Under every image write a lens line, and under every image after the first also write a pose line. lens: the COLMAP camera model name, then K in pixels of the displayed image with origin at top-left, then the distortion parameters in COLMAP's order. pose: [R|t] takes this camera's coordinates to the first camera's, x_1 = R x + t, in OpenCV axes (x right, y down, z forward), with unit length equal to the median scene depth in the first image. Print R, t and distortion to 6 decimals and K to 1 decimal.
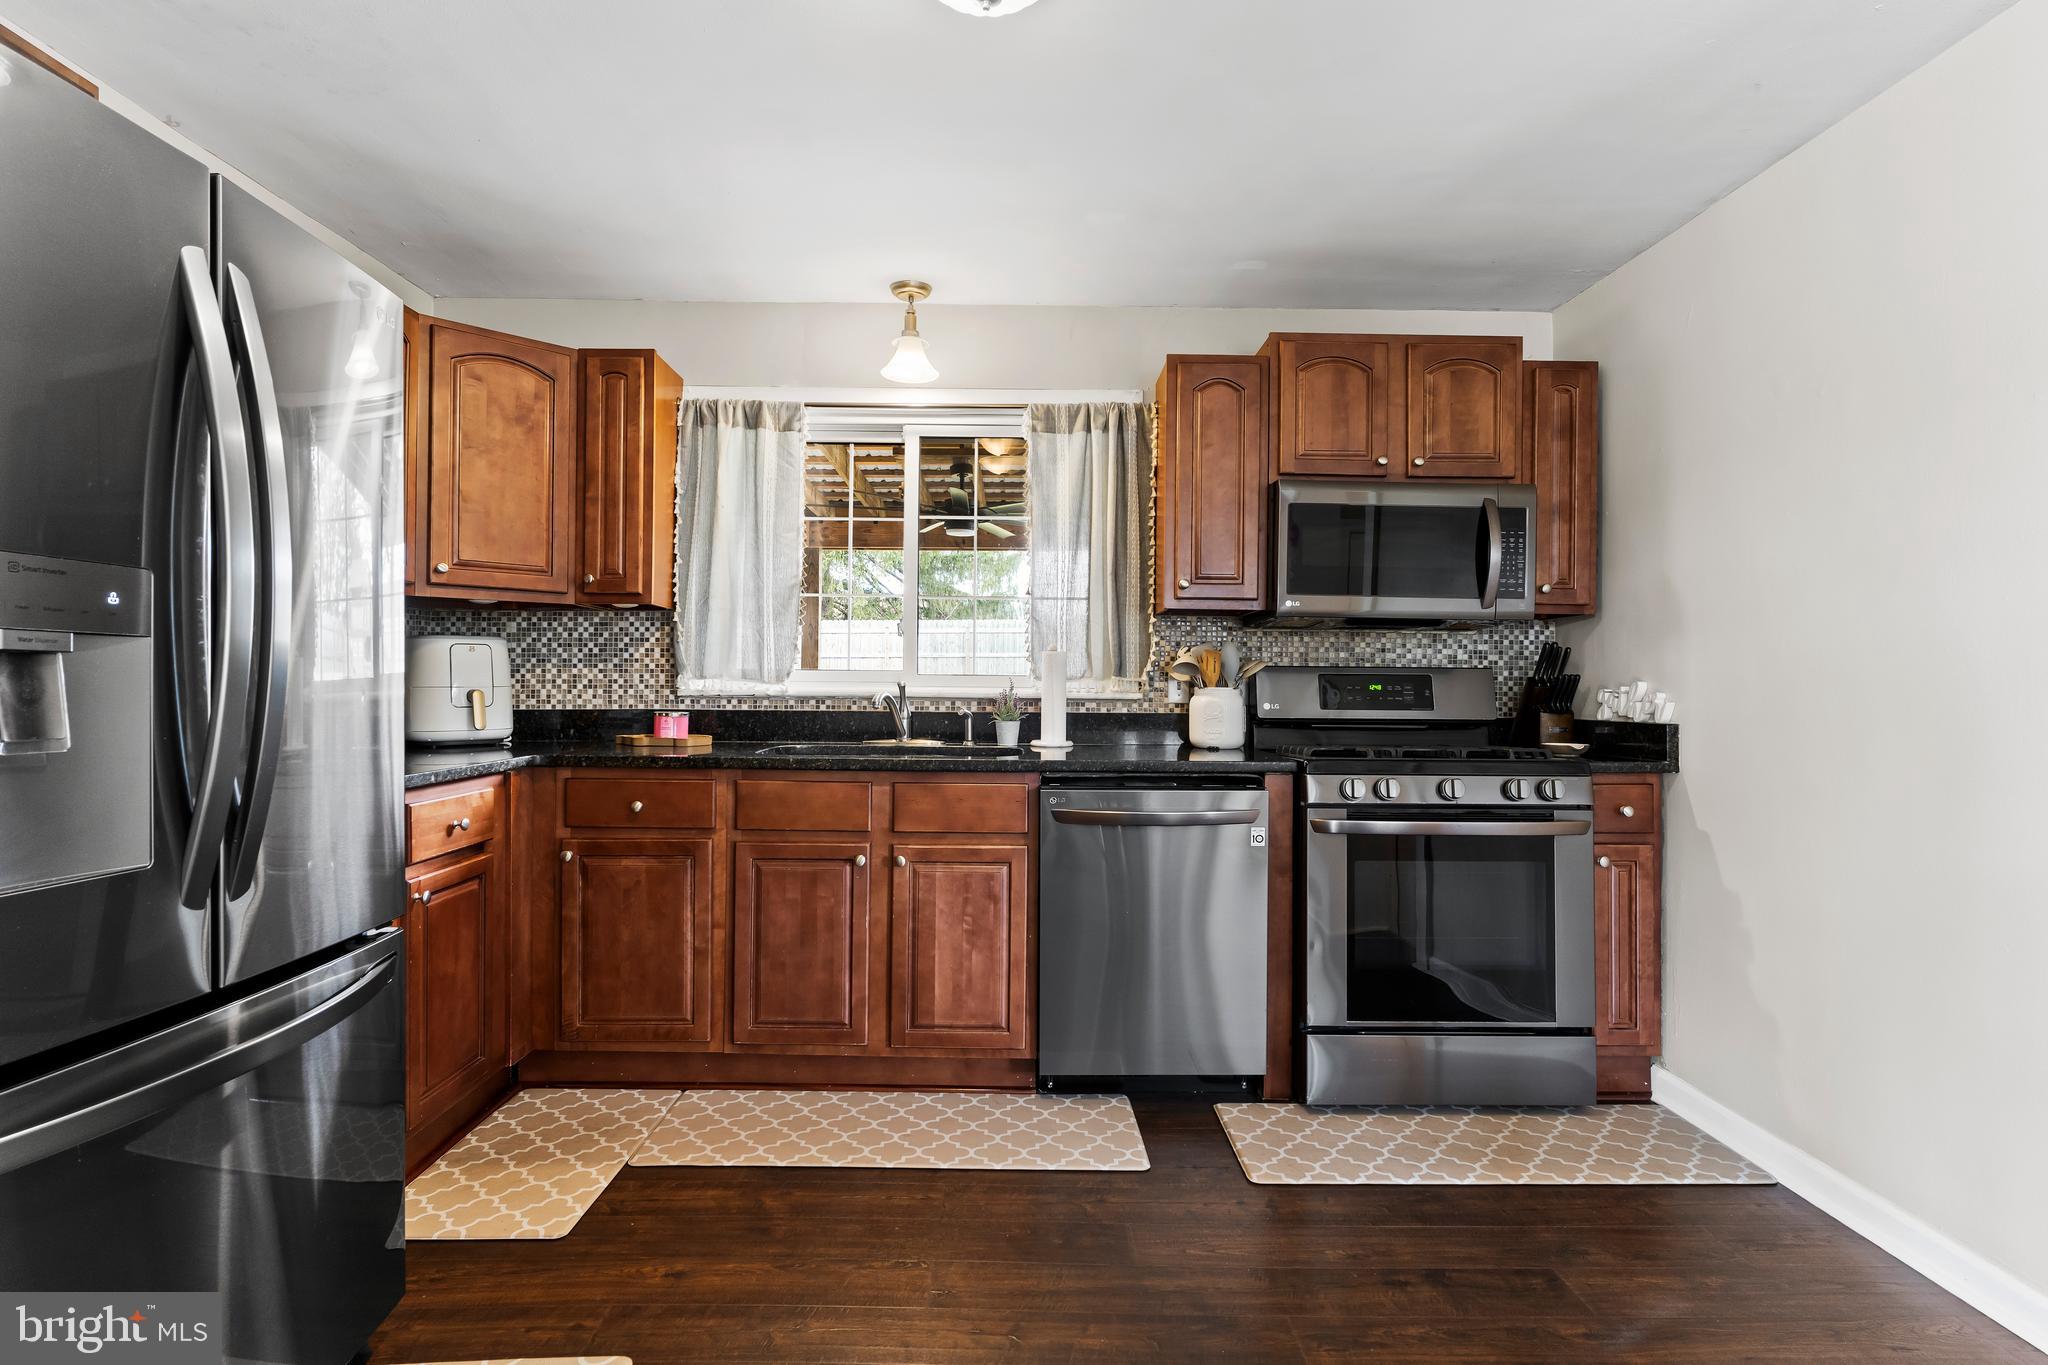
lens RADIAL K [[1043.5, 0, 1013.1], [0, 1043.5, 682.7], [0, 0, 1]] dist [-0.004084, 0.002217]
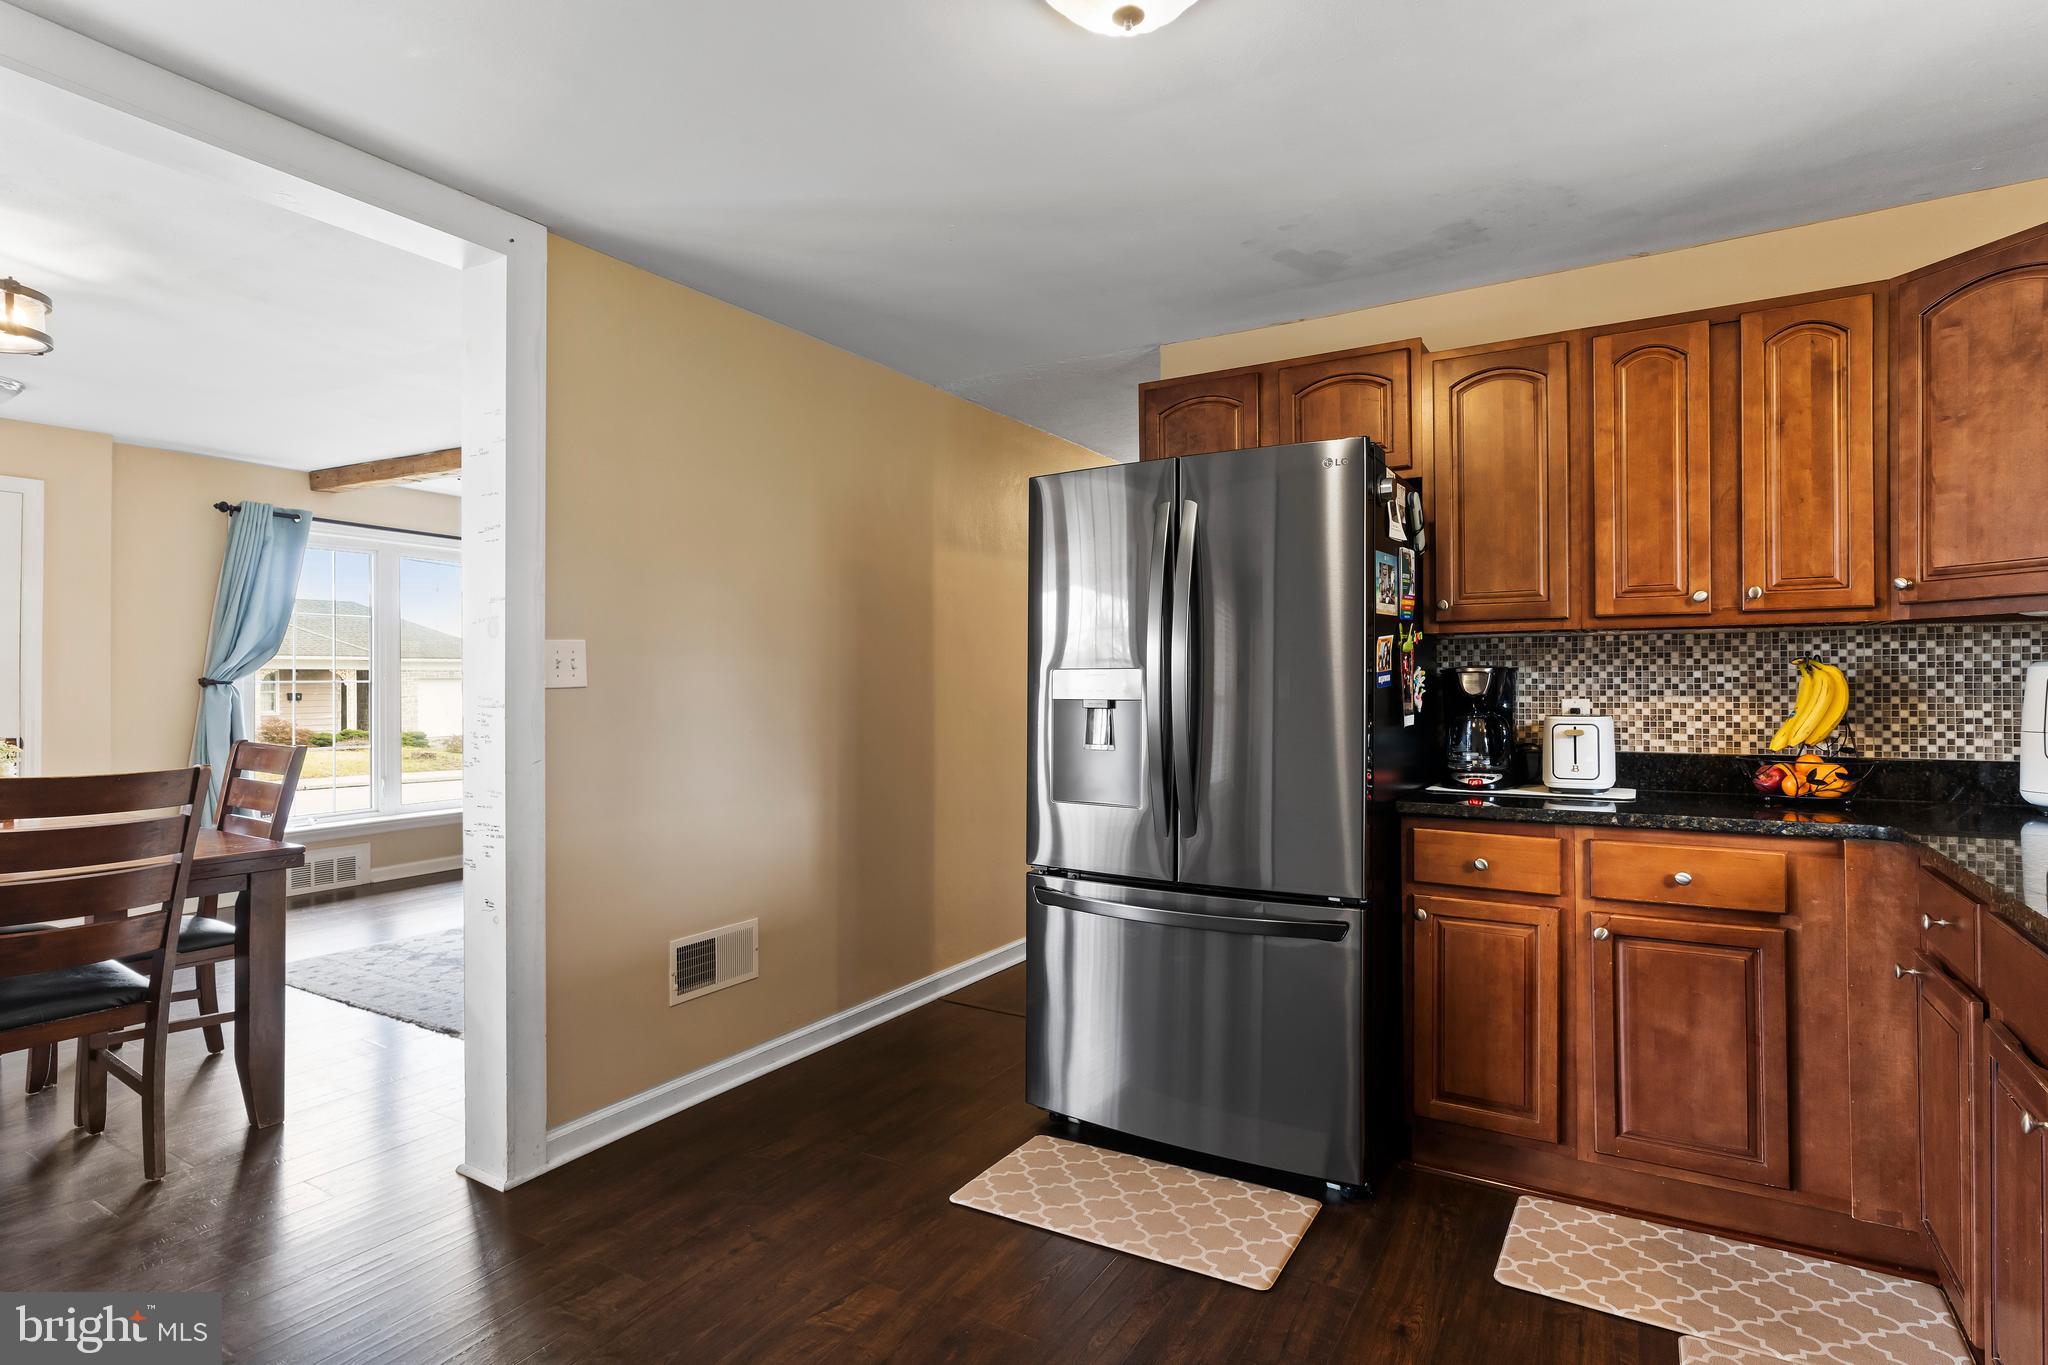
lens RADIAL K [[1043.5, 0, 1013.1], [0, 1043.5, 682.7], [0, 0, 1]] dist [-0.004084, 0.002217]
pose [[-0.529656, -0.008428, -0.848171, 0.407055], [0.002095, 0.999935, -0.011244, -0.021688], [0.848210, -0.007733, -0.529604, 0.690148]]
